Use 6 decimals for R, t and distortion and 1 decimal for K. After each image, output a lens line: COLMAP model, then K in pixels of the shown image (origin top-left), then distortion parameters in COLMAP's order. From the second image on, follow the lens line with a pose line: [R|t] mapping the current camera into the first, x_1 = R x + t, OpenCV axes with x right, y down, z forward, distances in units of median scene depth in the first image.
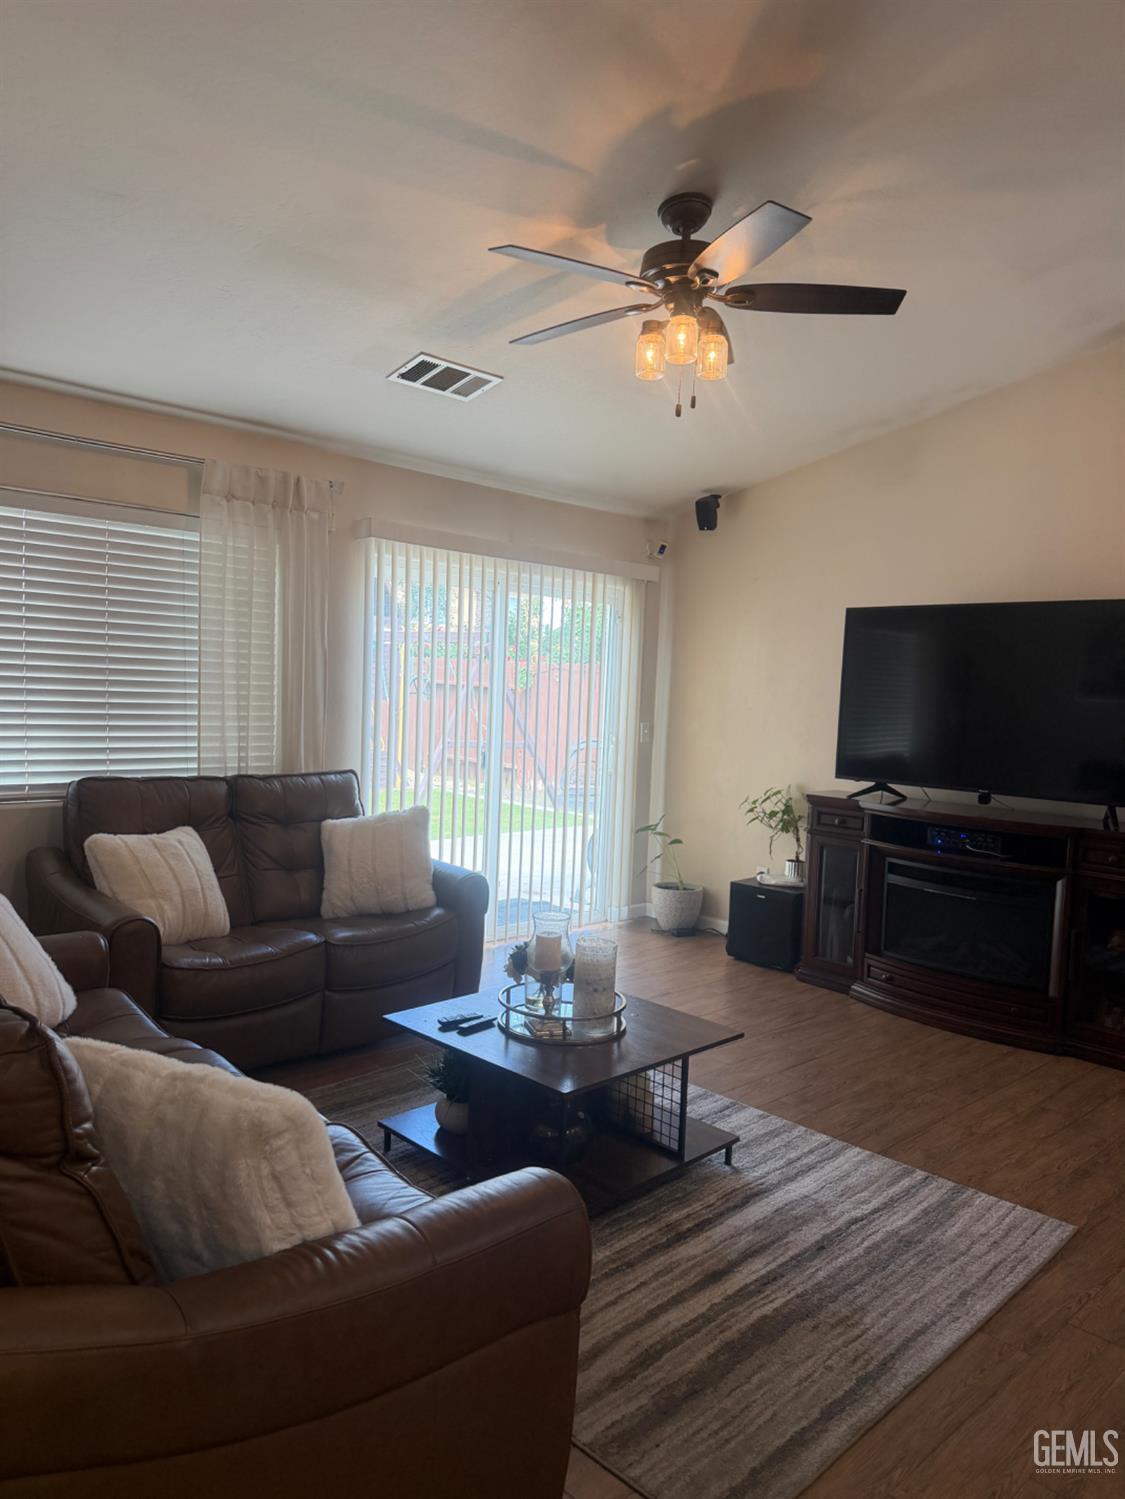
lens RADIAL K [[1048.0, 0, 564.1], [0, 1048.0, 749.3], [0, 0, 1]] dist [0.041598, -0.066383]
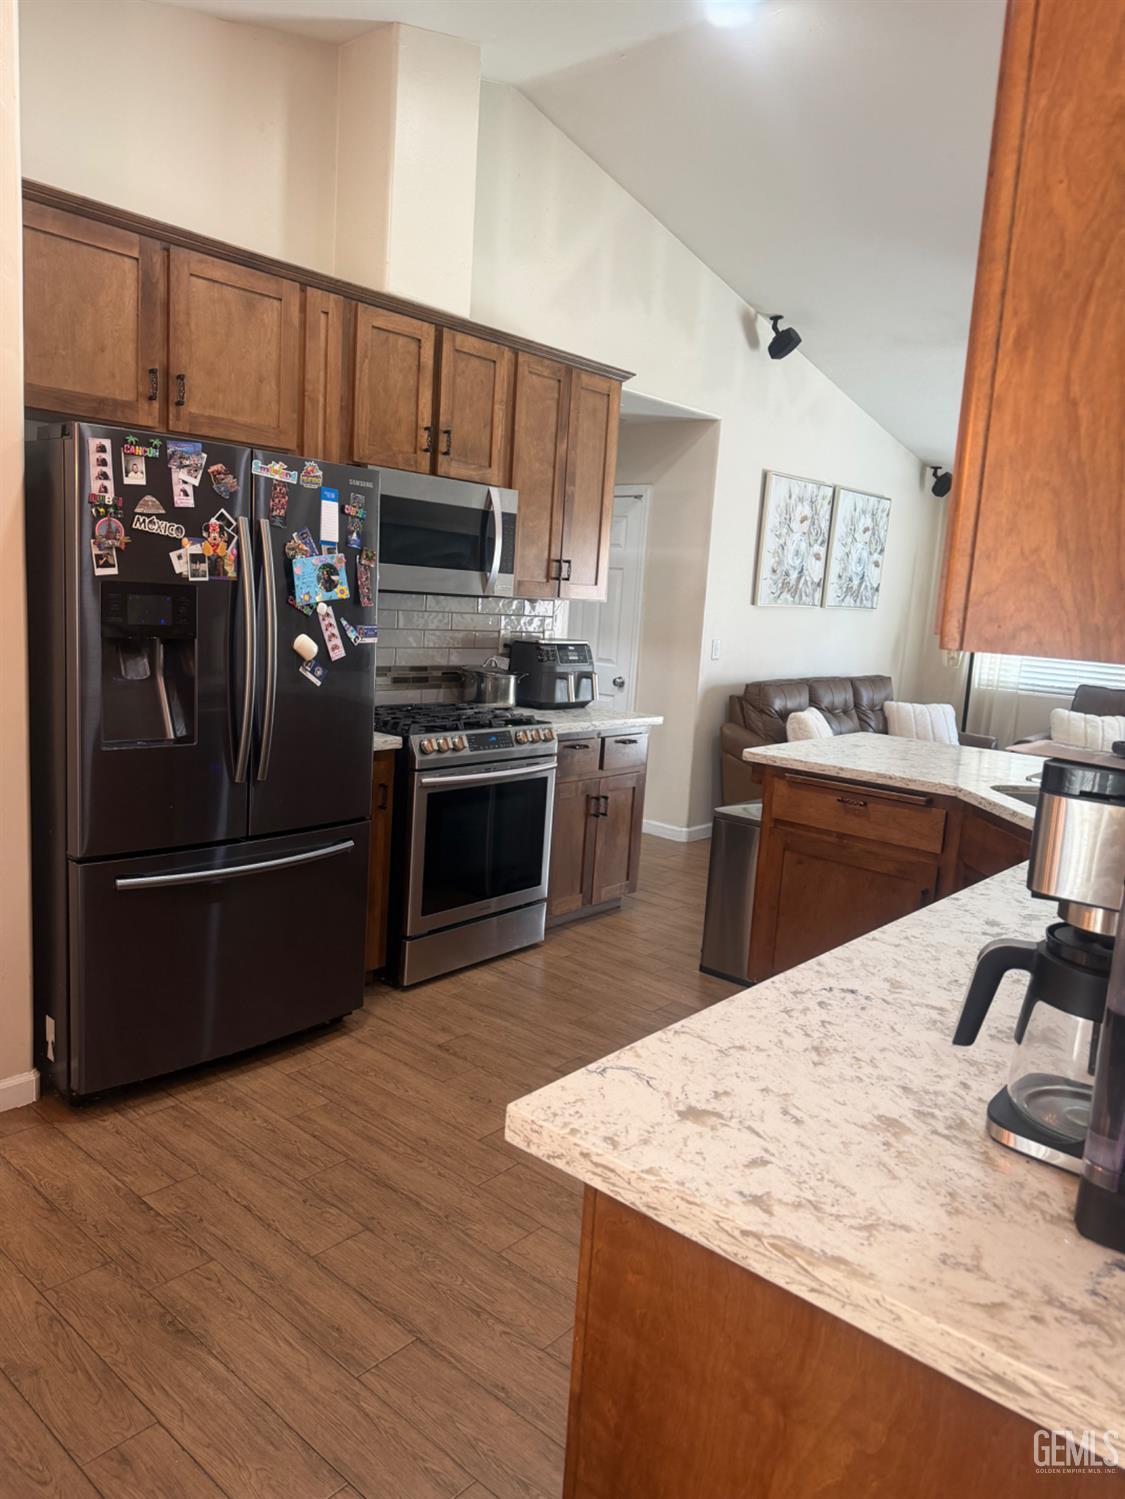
lens RADIAL K [[1048.0, 0, 569.2], [0, 1048.0, 753.1], [0, 0, 1]] dist [0.041598, -0.066383]
pose [[0.094878, 0.117828, -0.988491, 1.546945], [-0.114433, 0.987679, 0.106748, 0.059884], [0.988890, 0.102988, 0.107193, -0.137935]]
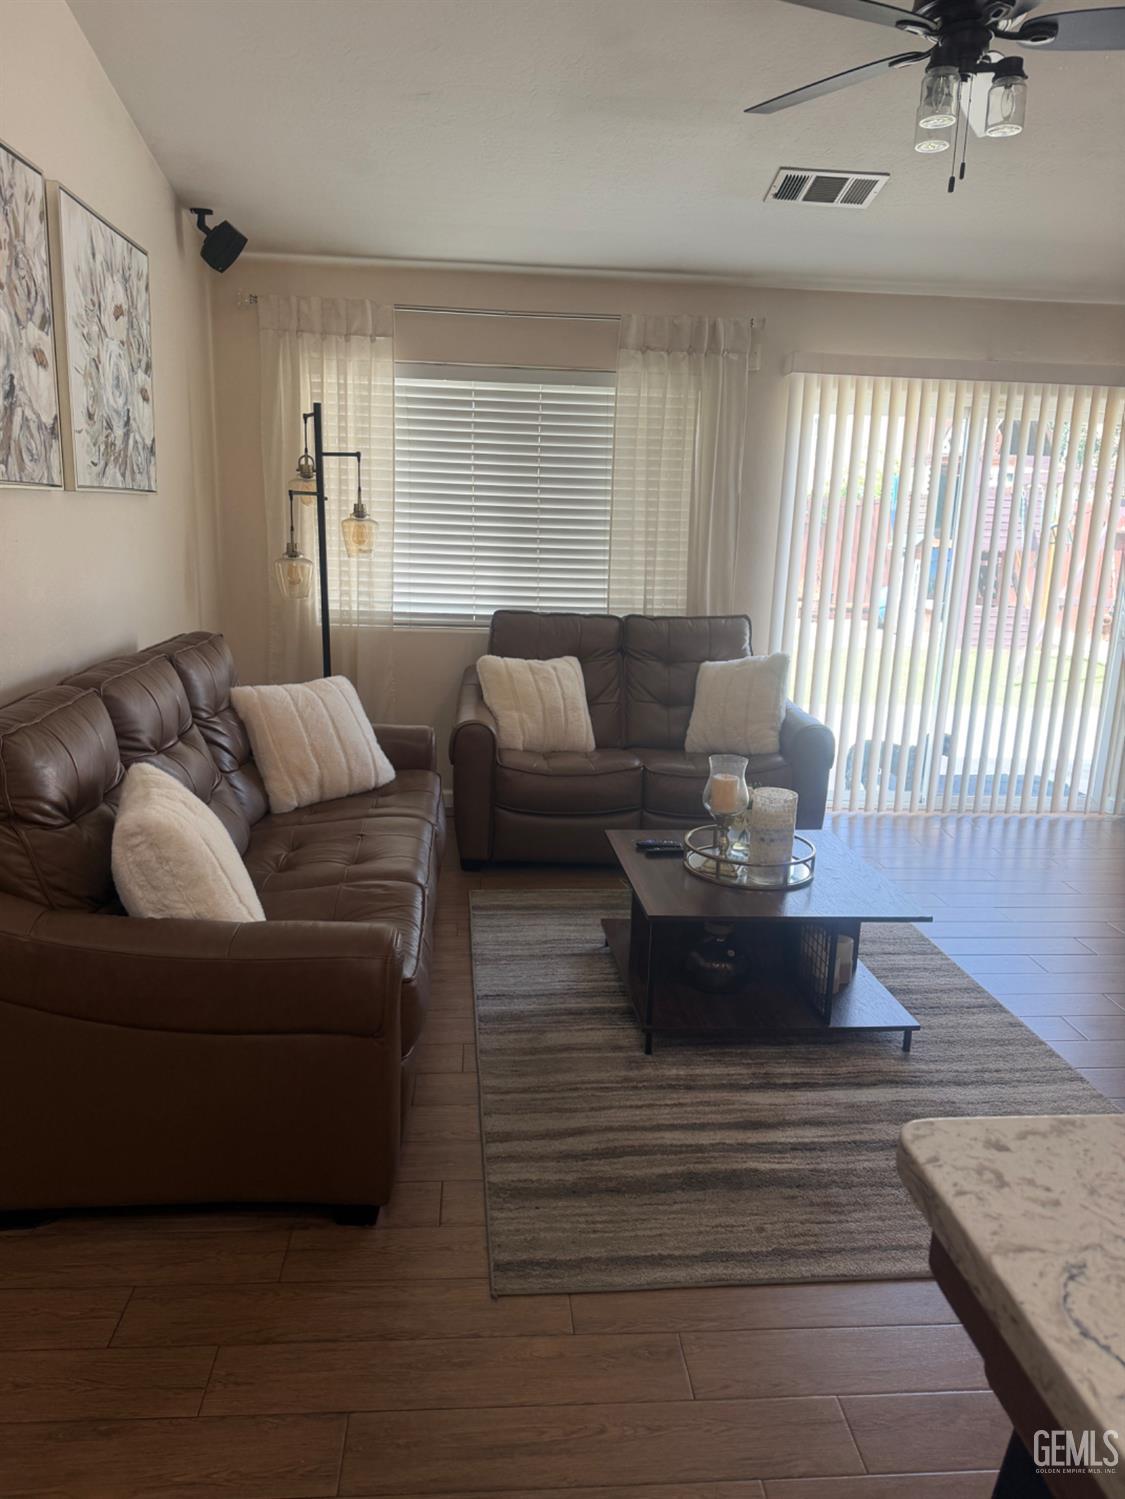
lens RADIAL K [[1048.0, 0, 563.3], [0, 1048.0, 761.6], [0, 0, 1]] dist [0.041598, -0.066383]
pose [[0.777353, 0.128263, -0.615850, 0.412275], [-0.038598, 0.986873, 0.156815, 0.009408], [0.627879, -0.098130, 0.772100, 0.111104]]
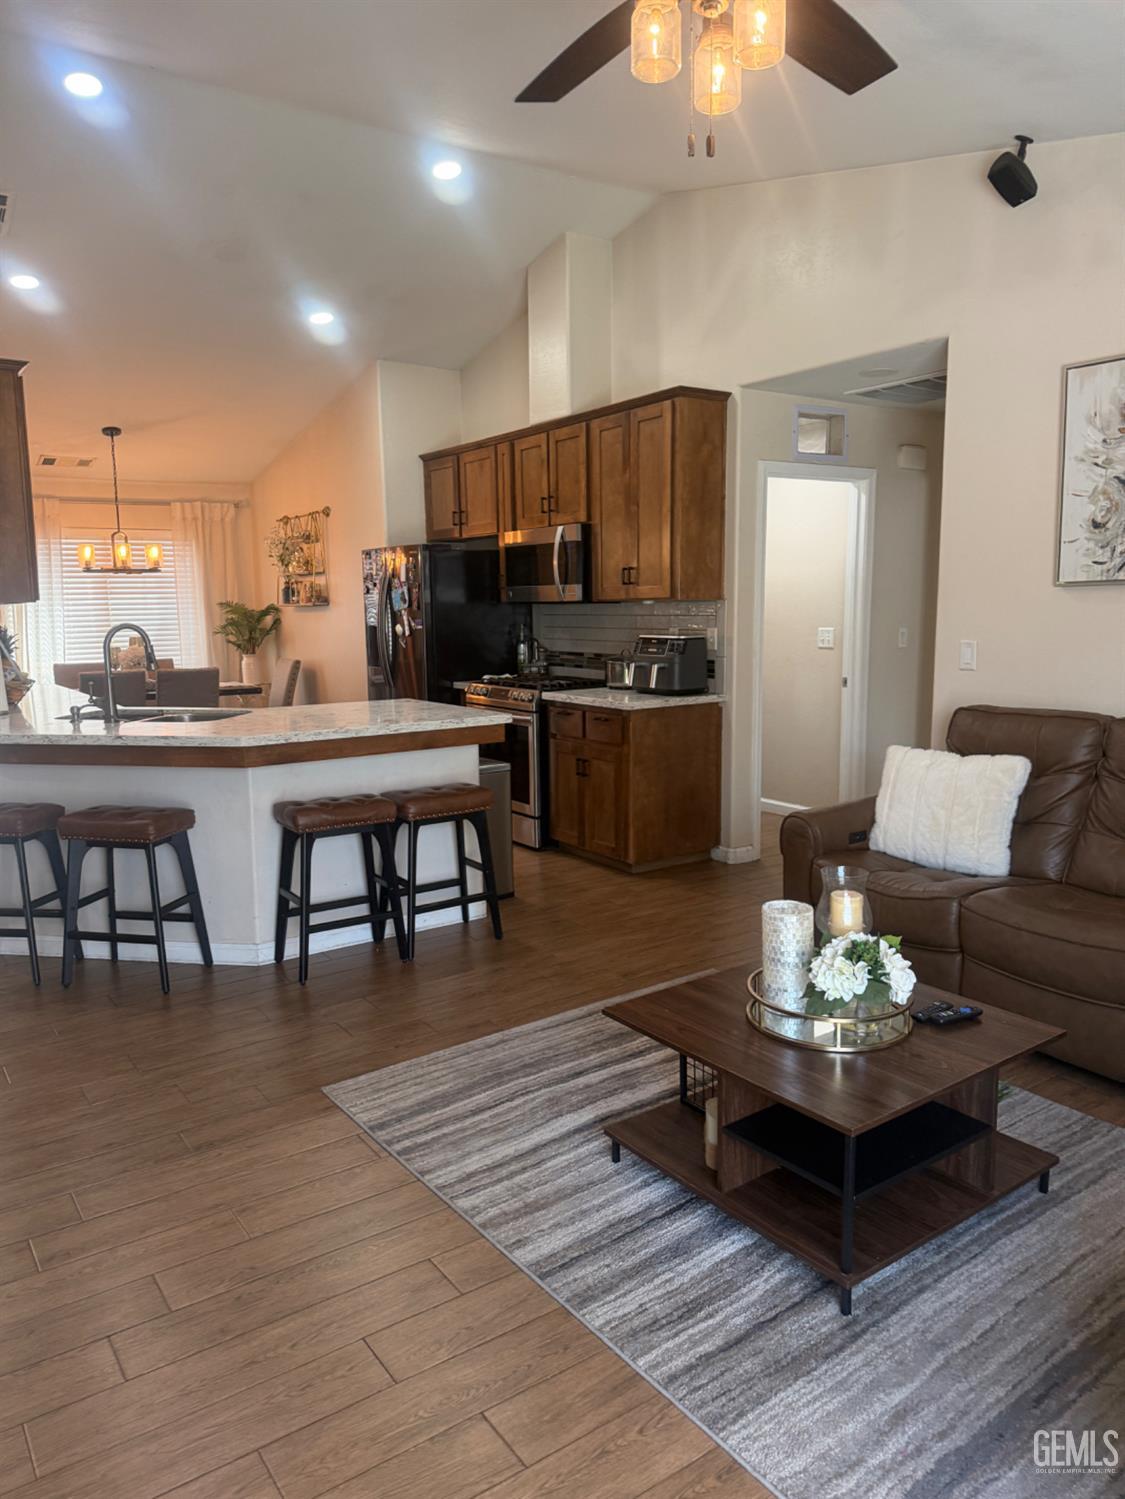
lens RADIAL K [[1048.0, 0, 558.1], [0, 1048.0, 754.6], [0, 0, 1]] dist [0.041598, -0.066383]
pose [[-0.985906, -0.044811, 0.161186, 0.069881], [-0.009710, 0.977163, 0.212267, -0.095545], [-0.167017, 0.207710, -0.963827, 1.579858]]
